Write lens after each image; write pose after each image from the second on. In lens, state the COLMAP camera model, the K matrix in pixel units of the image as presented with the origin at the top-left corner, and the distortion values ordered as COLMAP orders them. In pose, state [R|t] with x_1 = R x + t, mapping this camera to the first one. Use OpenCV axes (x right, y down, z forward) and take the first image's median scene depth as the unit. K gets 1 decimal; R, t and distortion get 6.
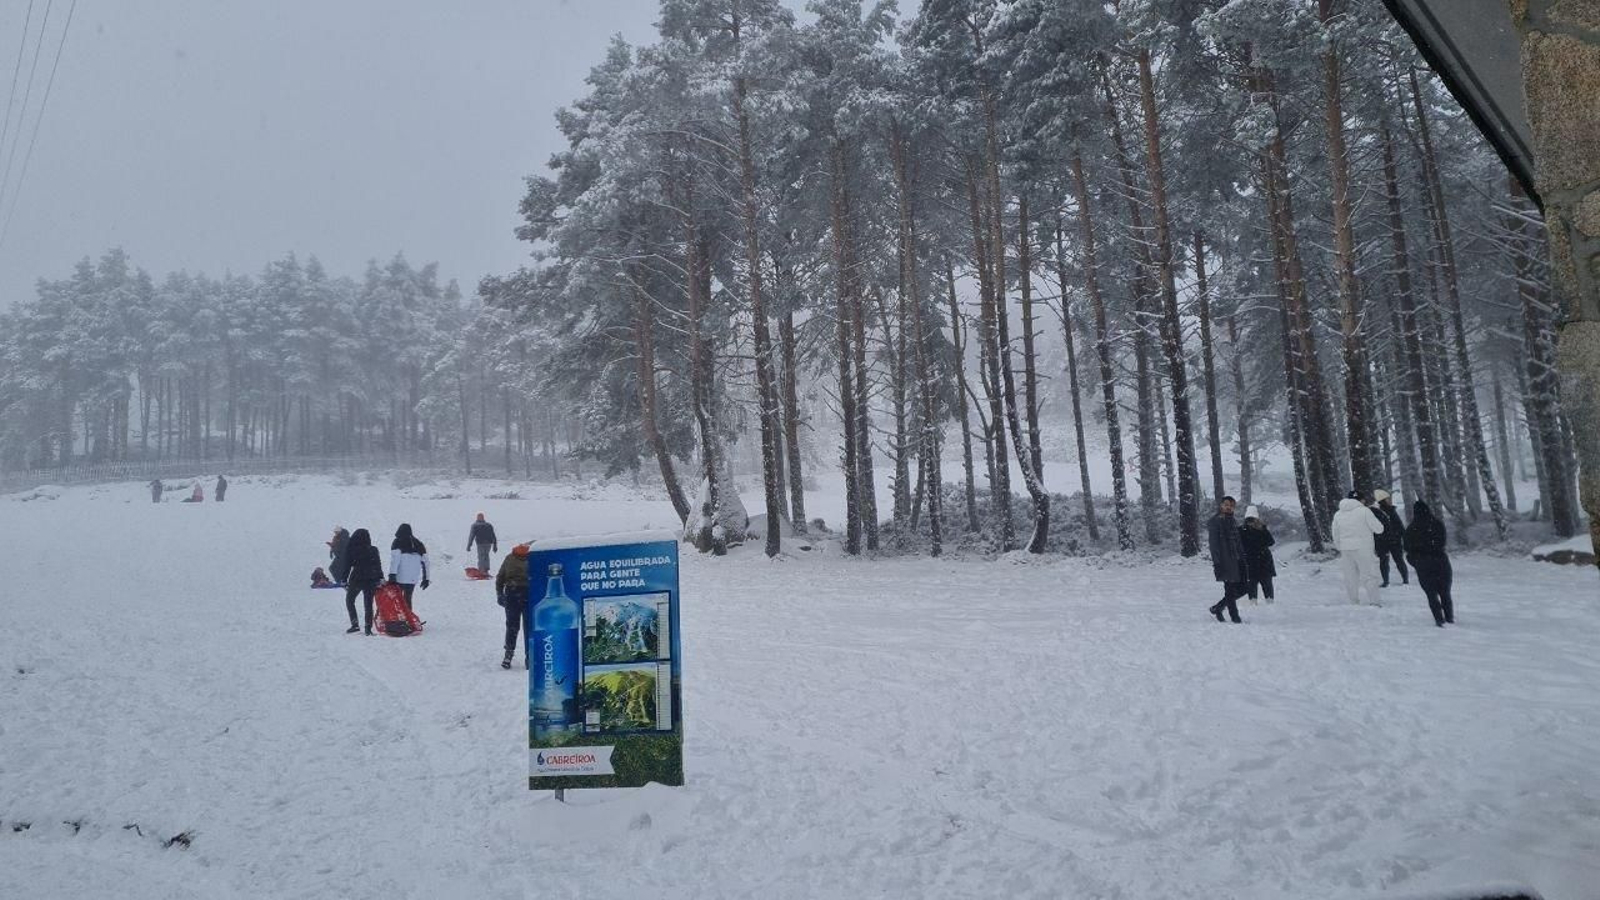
lens RADIAL K [[1188.7, 0, 797.3], [0, 1188.7, 446.1], [0, 0, 1]] dist [0.076323, -0.063512]
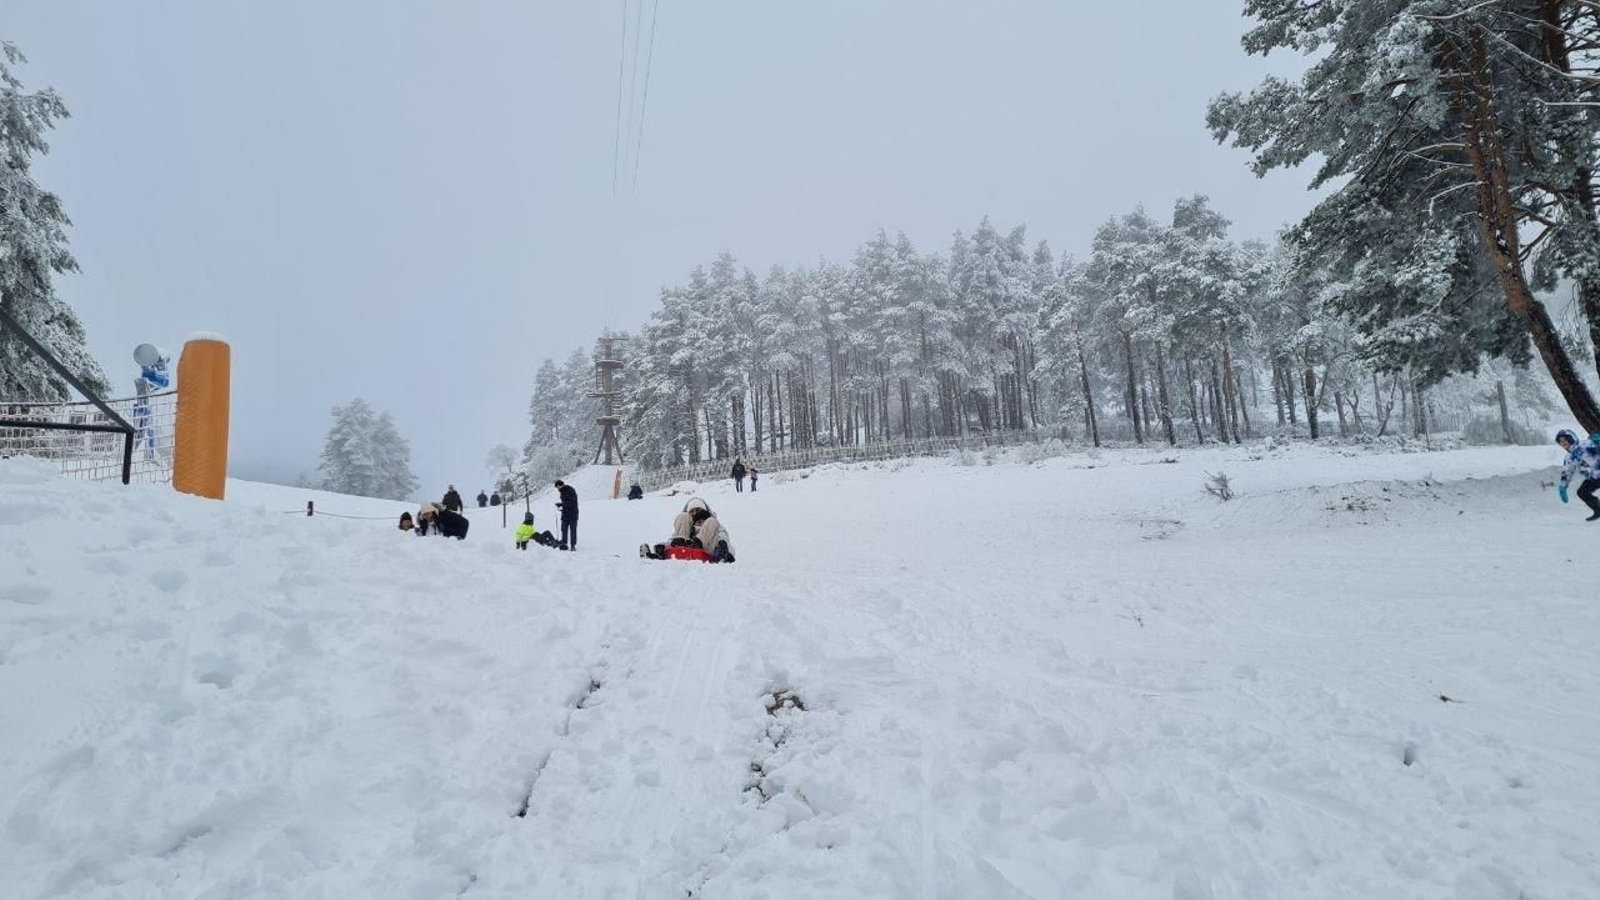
lens RADIAL K [[1244.8, 0, 802.5], [0, 1244.8, 434.1], [0, 0, 1]] dist [0.081688, -0.067385]
pose [[0.897615, -0.070666, -0.435078, -0.172935], [0.067988, 0.997449, -0.021739, 0.045173], [0.435505, -0.010066, 0.900130, 0.255724]]
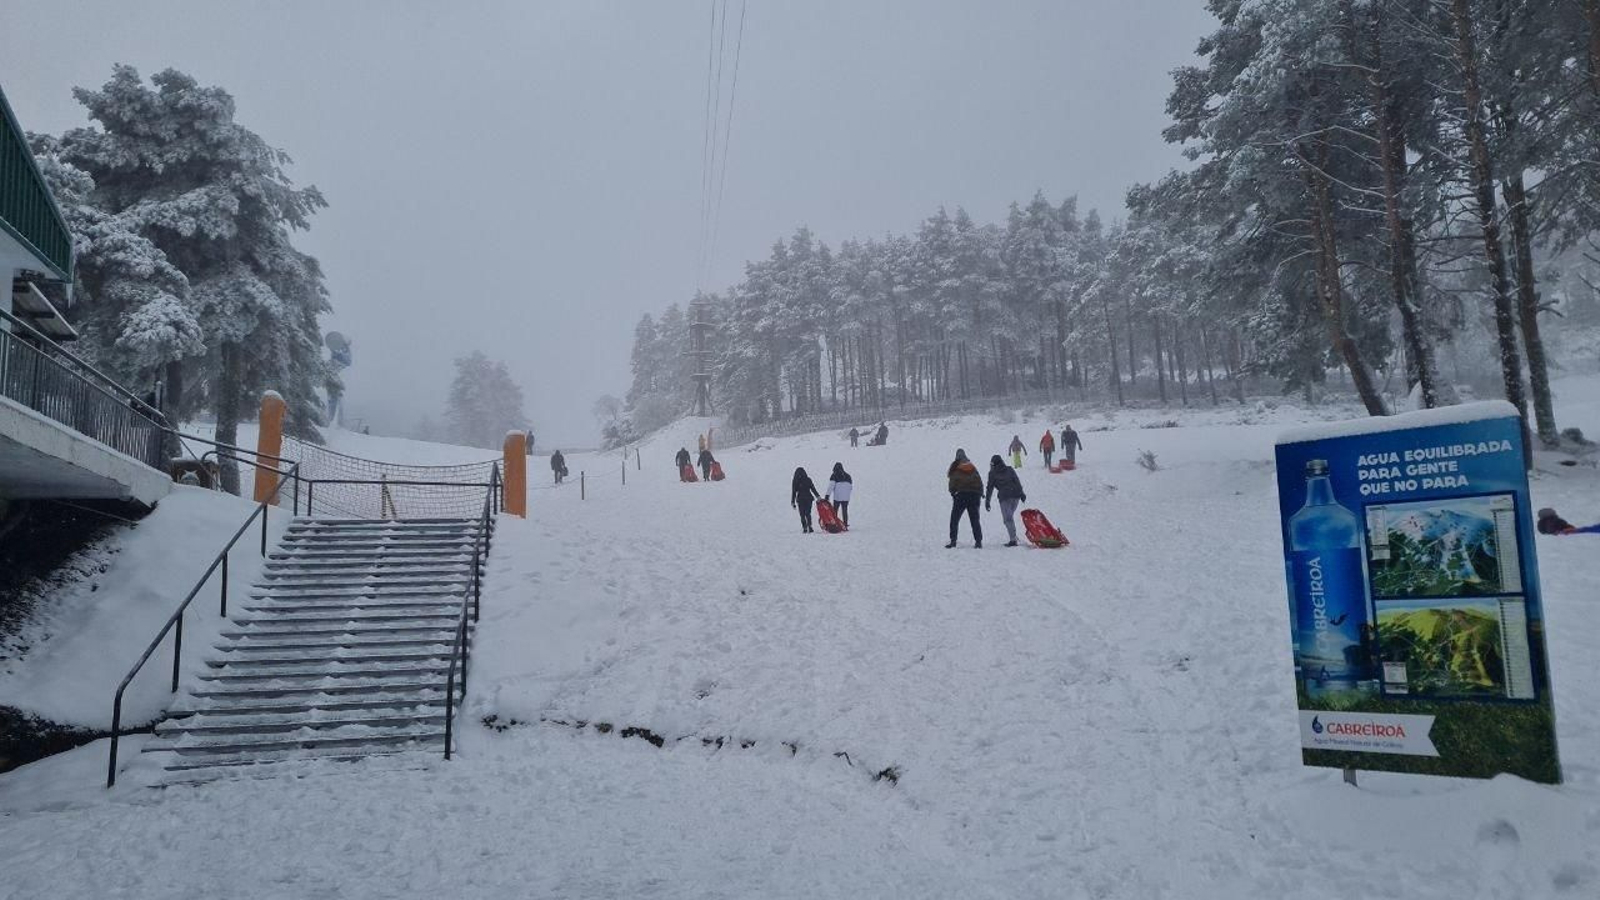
lens RADIAL K [[1197.0, 0, 796.7], [0, 1197.0, 443.9], [0, 0, 1]] dist [0.077550, -0.067563]
pose [[0.861652, -0.047645, -0.505257, -0.020671], [0.073693, 0.996778, 0.031678, 0.008583], [0.502120, -0.064530, 0.862387, 0.042110]]
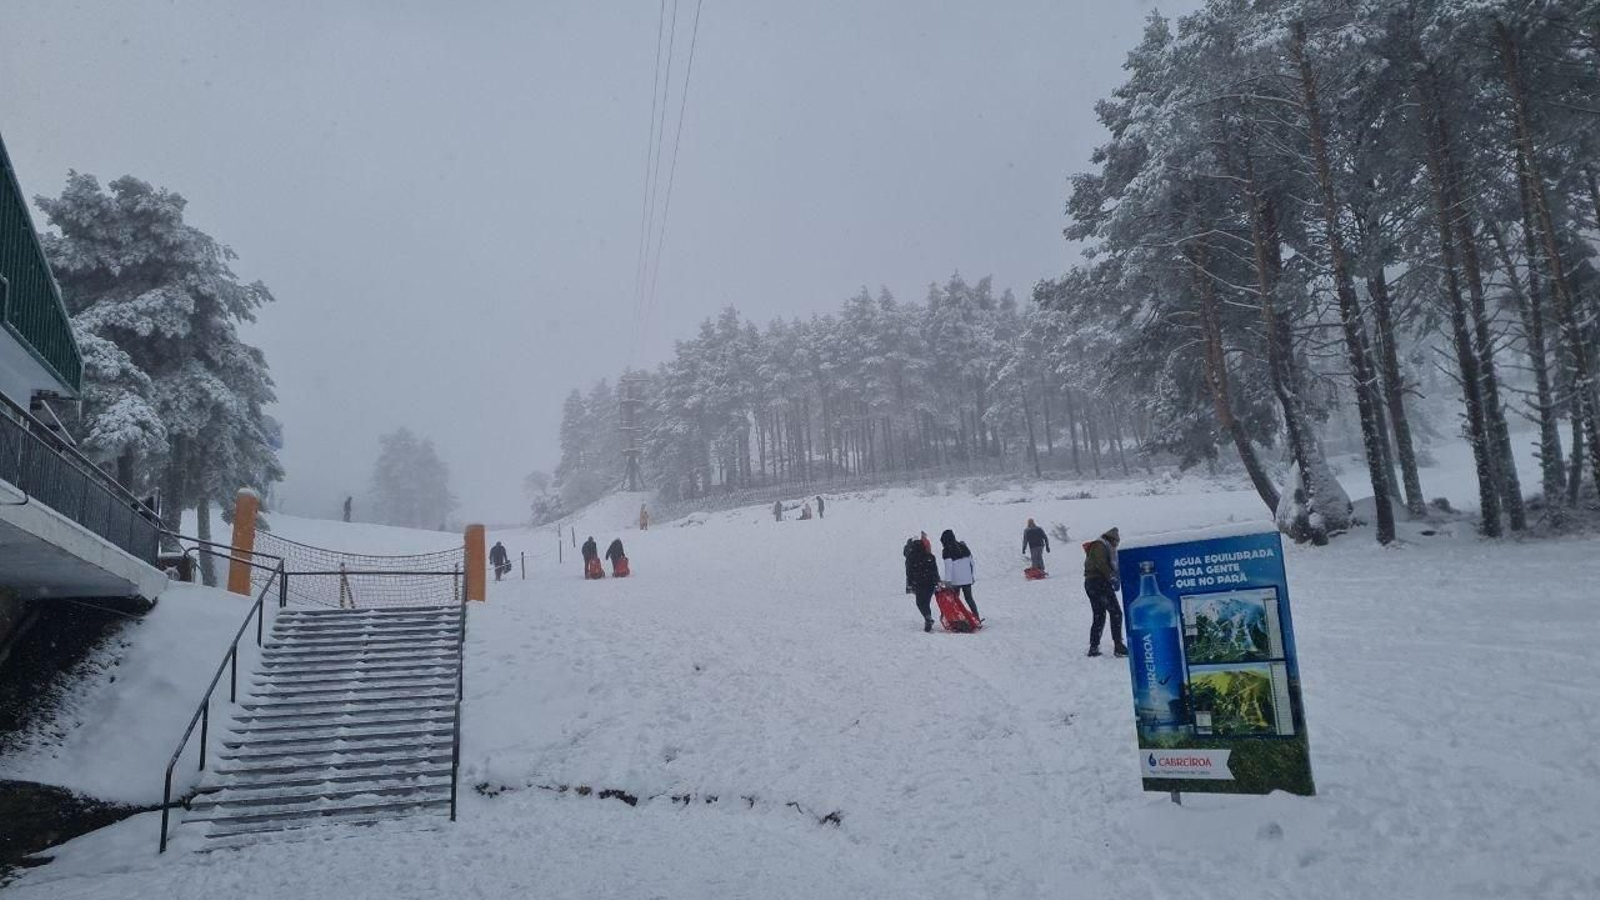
lens RADIAL K [[1188.7, 0, 797.3], [0, 1188.7, 446.1], [0, 0, 1]] dist [0.076323, -0.063512]
pose [[0.889936, -0.087175, -0.447677, -0.001934], [0.087296, 0.995973, -0.020407, -0.000118], [0.447654, -0.020920, 0.893962, -0.001021]]
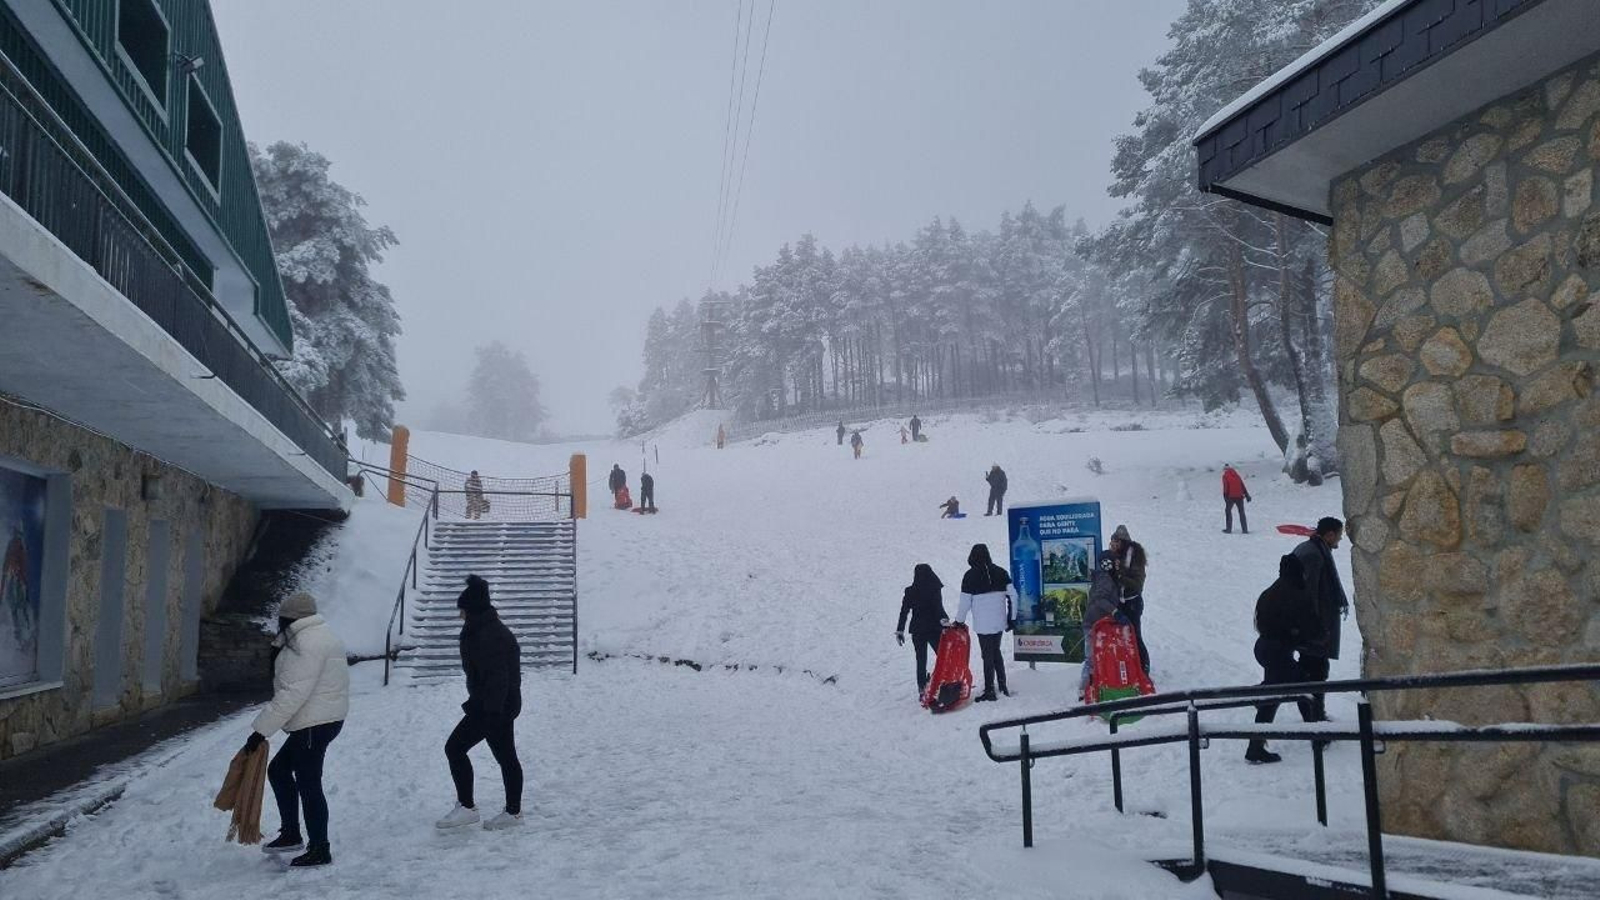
lens RADIAL K [[1170.1, 0, 793.9], [0, 1170.1, 448.8], [0, 0, 1]] dist [0.061731, -0.001033]
pose [[0.858318, -0.032678, -0.512077, 0.063211], [0.066454, 0.996644, 0.047787, -0.015891], [0.508797, -0.075046, 0.857609, -0.085749]]
